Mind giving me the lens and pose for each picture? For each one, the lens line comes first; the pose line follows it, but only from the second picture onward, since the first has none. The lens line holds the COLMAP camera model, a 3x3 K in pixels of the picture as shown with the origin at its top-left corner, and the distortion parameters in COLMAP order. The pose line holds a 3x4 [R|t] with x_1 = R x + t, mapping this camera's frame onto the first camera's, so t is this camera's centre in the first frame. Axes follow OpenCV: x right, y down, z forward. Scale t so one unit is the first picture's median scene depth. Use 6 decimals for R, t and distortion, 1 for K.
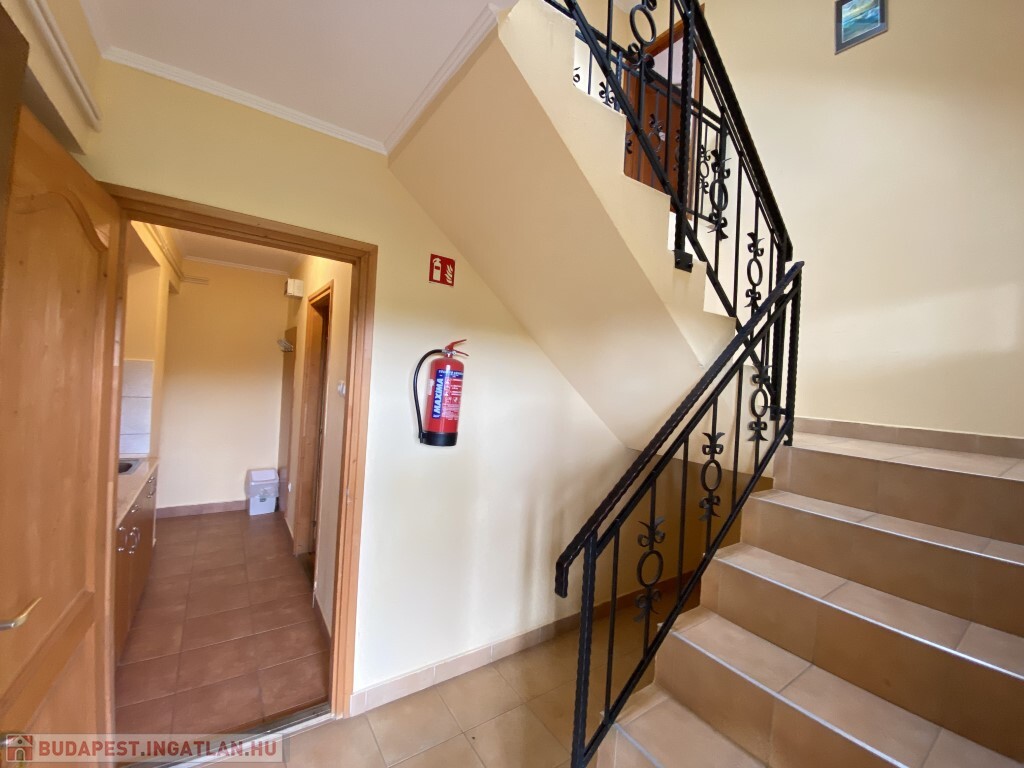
lens RADIAL K [[411.9, 0, 511.5], [0, 411.9, 378.7], [0, 0, 1]] dist [-0.000292, -0.000236]
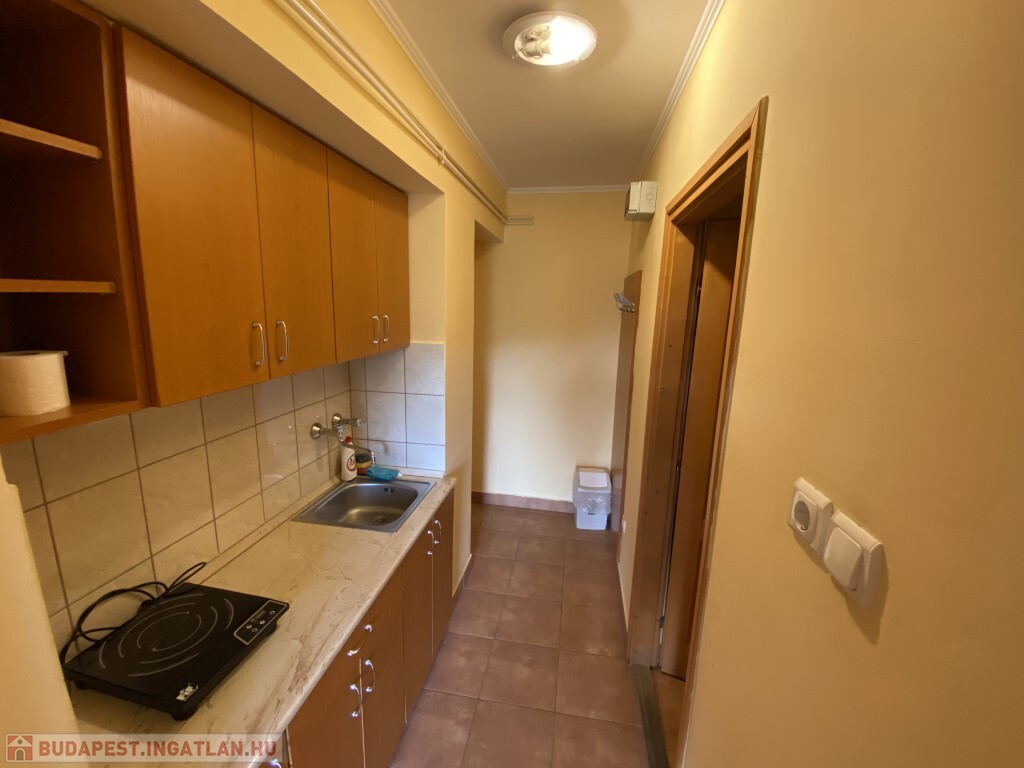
lens RADIAL K [[411.9, 0, 511.5], [0, 411.9, 378.7], [0, 0, 1]] dist [-0.000292, -0.000236]
pose [[0.717326, 0.084951, -0.691539, -0.224352], [0.010209, 0.991151, 0.132346, -0.050399], [0.696663, -0.101995, 0.710111, 0.415863]]
